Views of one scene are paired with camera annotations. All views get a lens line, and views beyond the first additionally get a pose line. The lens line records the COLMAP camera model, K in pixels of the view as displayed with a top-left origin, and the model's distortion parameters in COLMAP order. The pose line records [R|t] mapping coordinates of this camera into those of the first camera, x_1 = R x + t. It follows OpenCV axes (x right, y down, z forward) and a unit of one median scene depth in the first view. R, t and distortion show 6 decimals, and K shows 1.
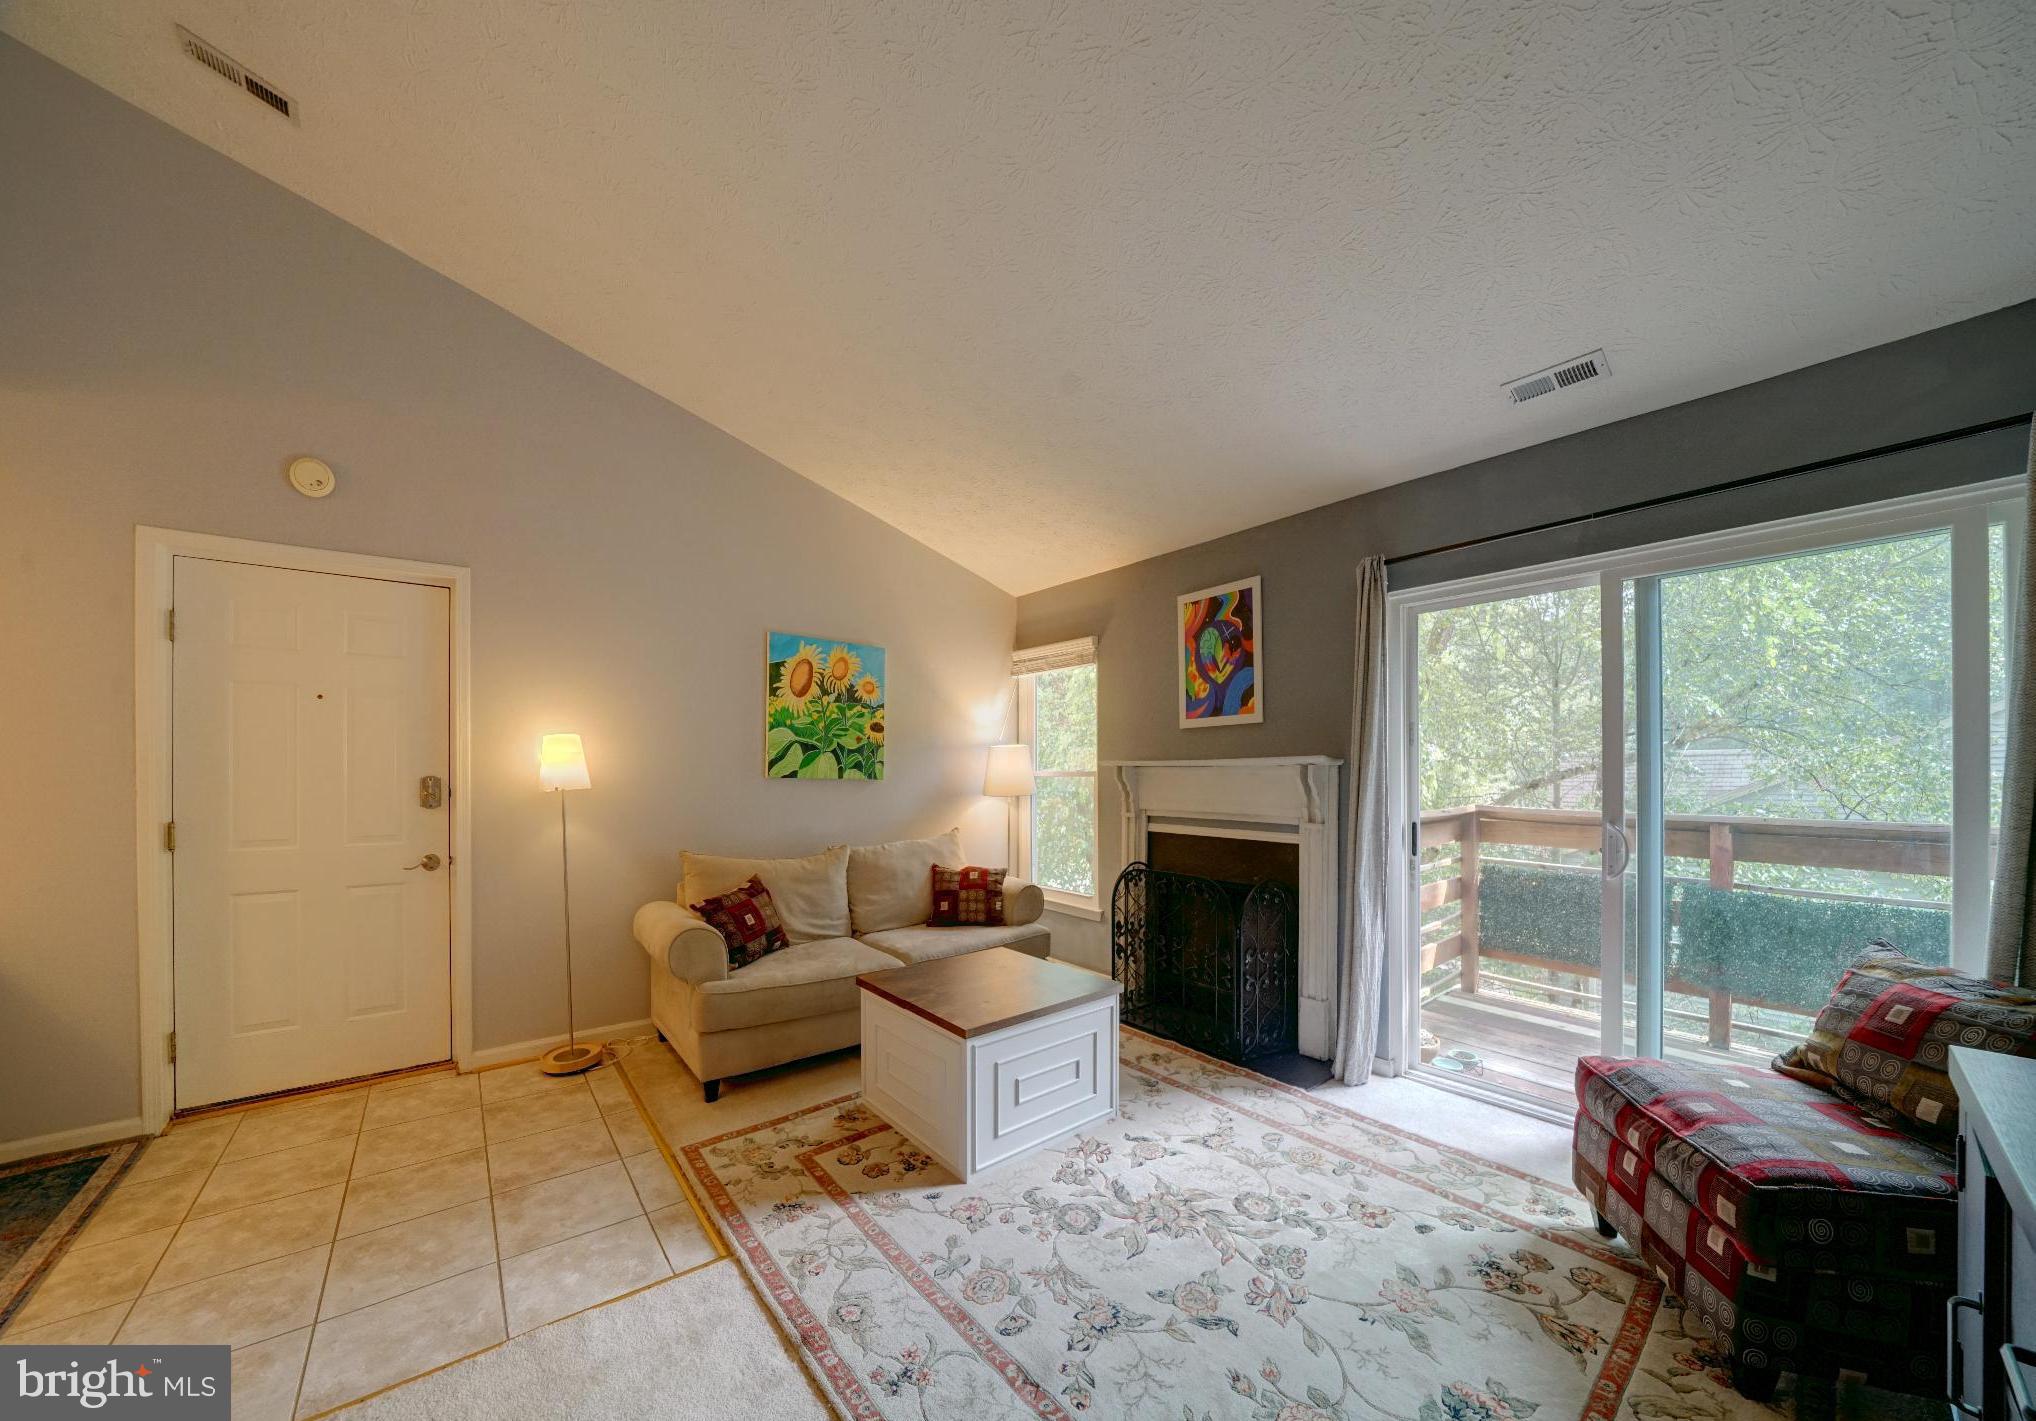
lens RADIAL K [[708.7, 0, 999.4], [0, 708.7, 776.3], [0, 0, 1]] dist [-0.018753, 0.000035]
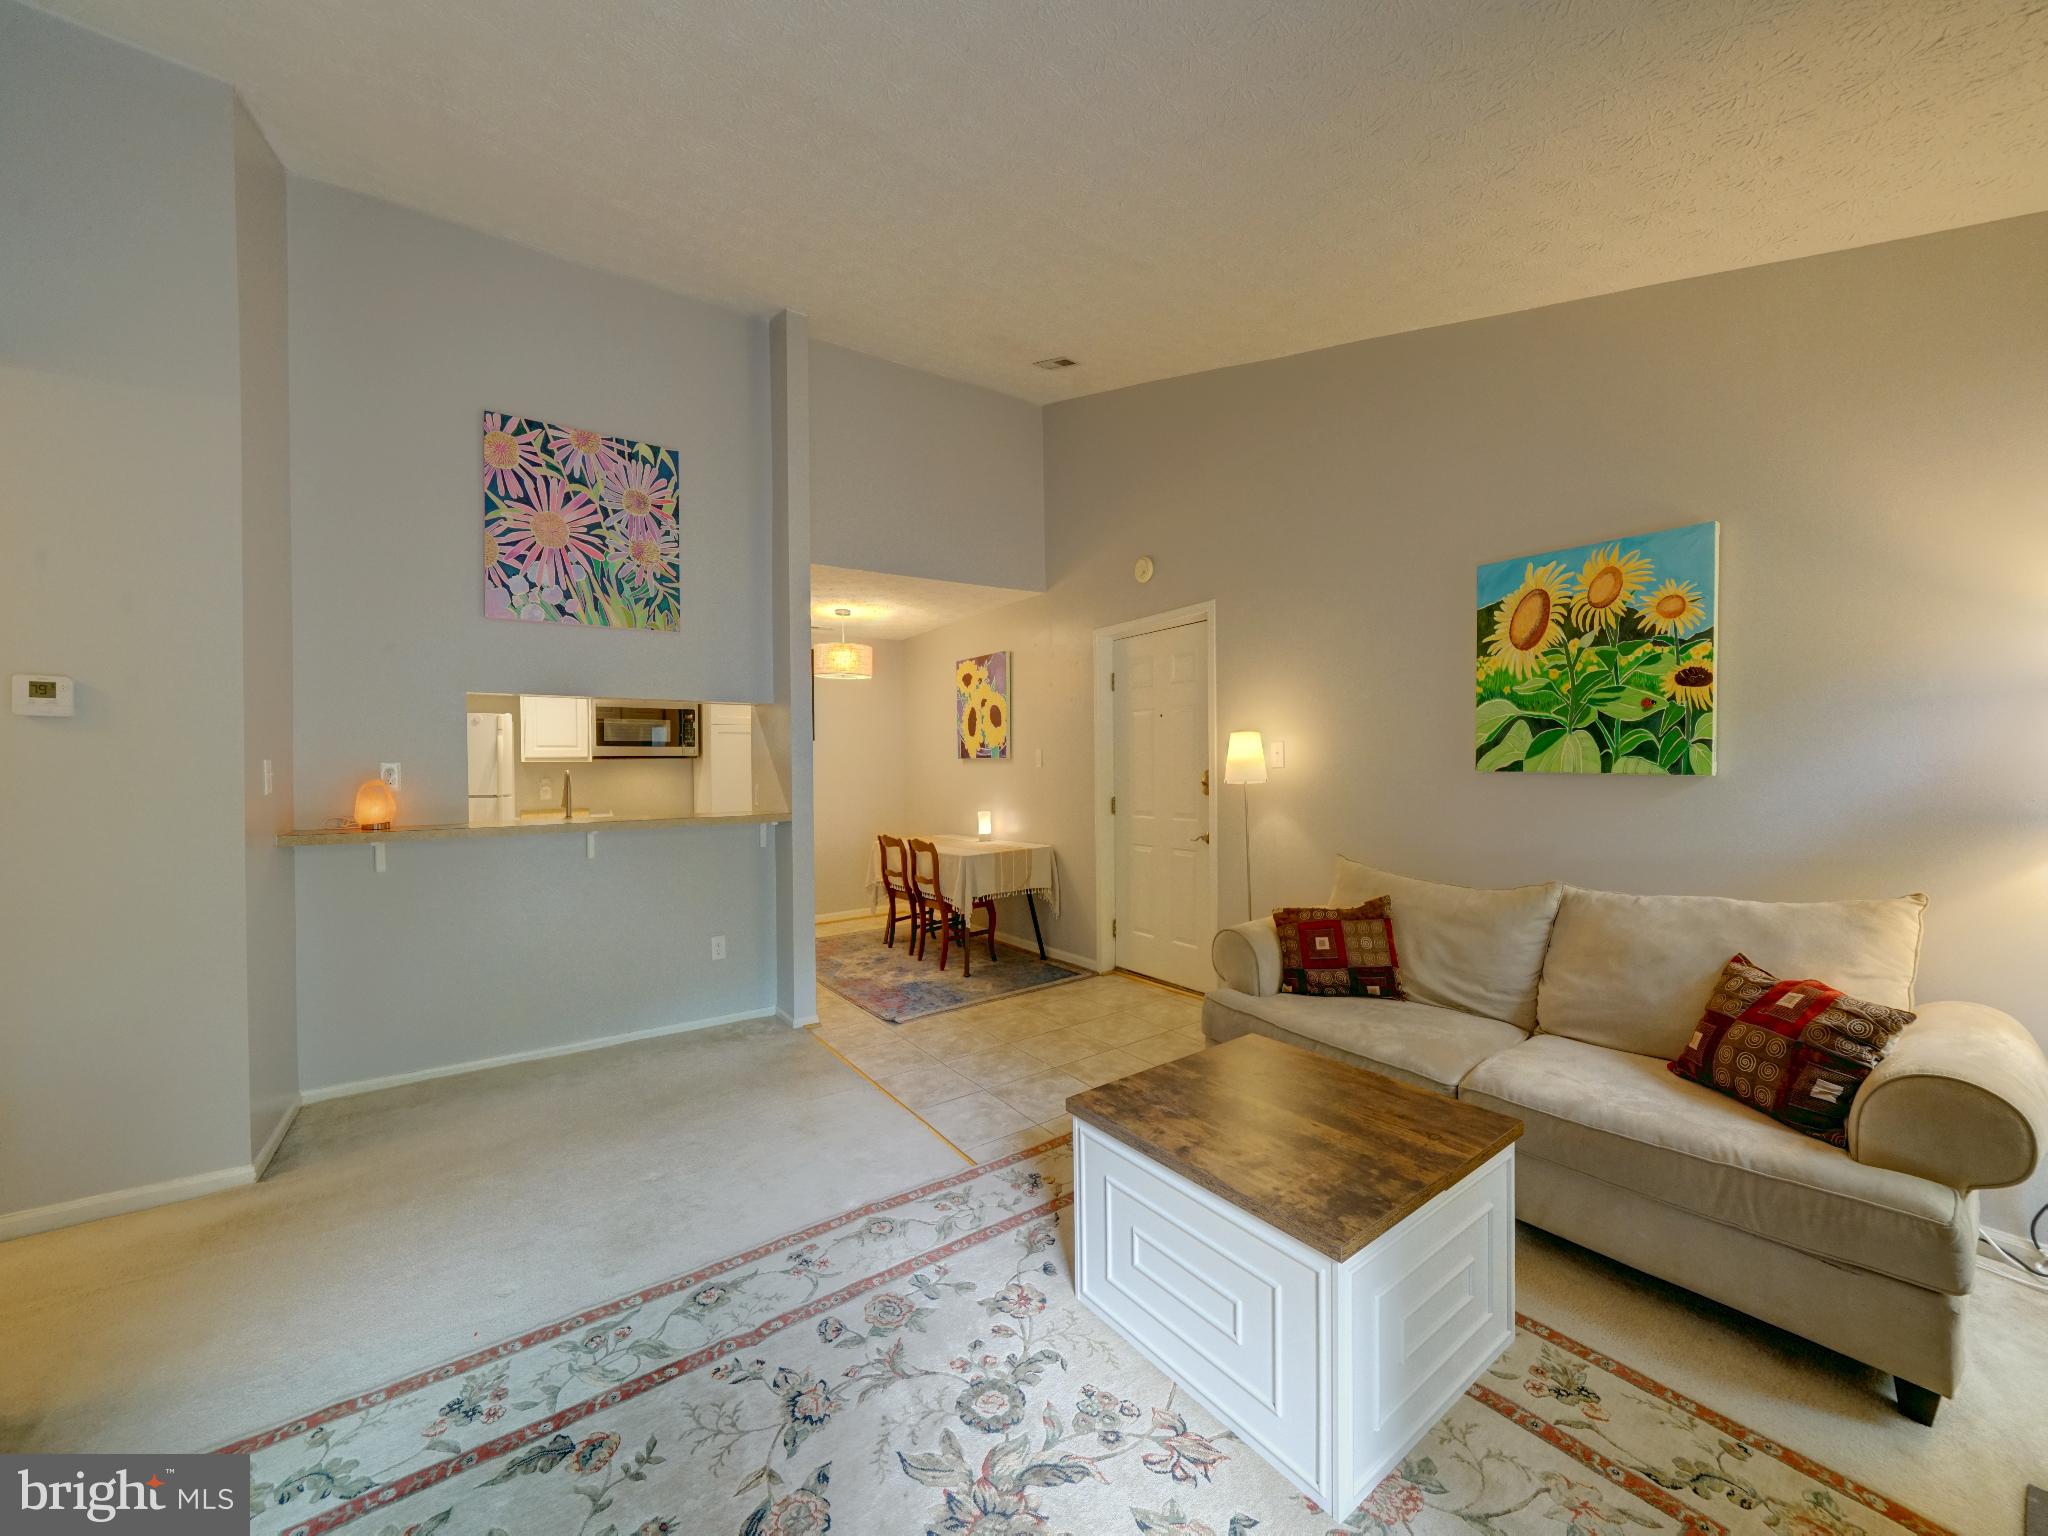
lens RADIAL K [[755.7, 0, 1013.3], [0, 755.7, 773.8], [0, 0, 1]] dist [-0.014773, 0.000207]
pose [[-0.063488, 0.009866, -0.997934, 0.480106], [0.010577, 0.999902, 0.009212, -0.007932], [0.997927, -0.009971, -0.063586, 0.603645]]
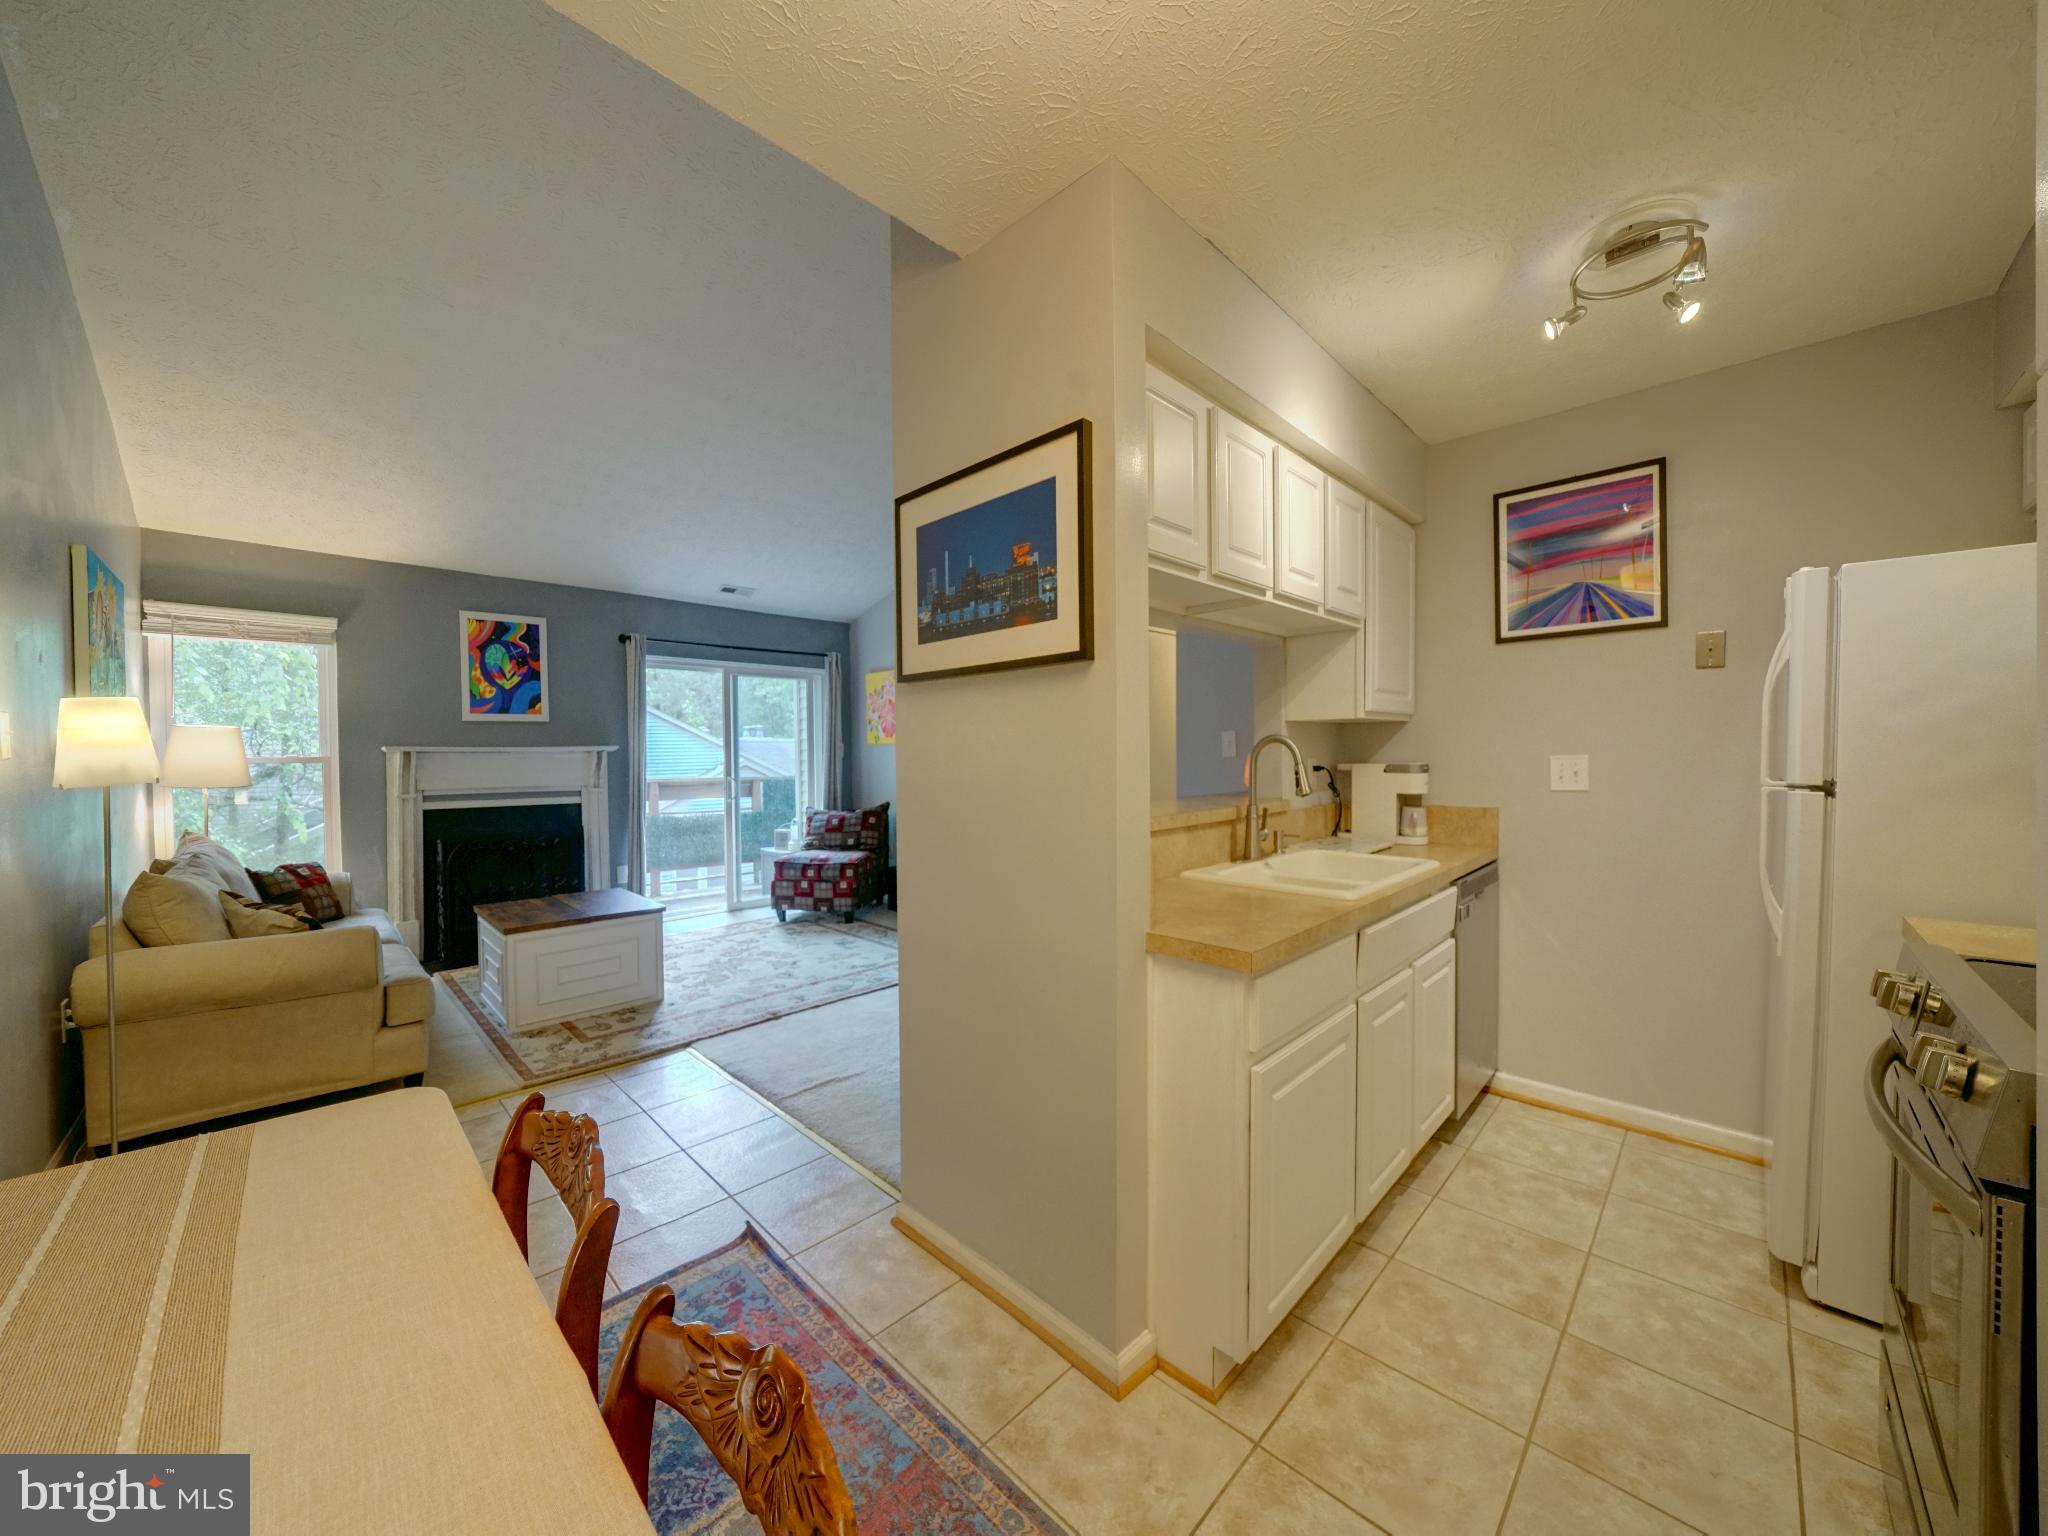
lens RADIAL K [[738.7, 0, 1008.0], [0, 738.7, 773.4], [0, 0, 1]] dist [-0.017492, 0.002390]
pose [[-0.110274, -0.023198, 0.993630, -1.140394], [0.013995, 0.999592, 0.024890, 0.004876], [-0.993803, 0.016651, -0.109905, 0.224326]]
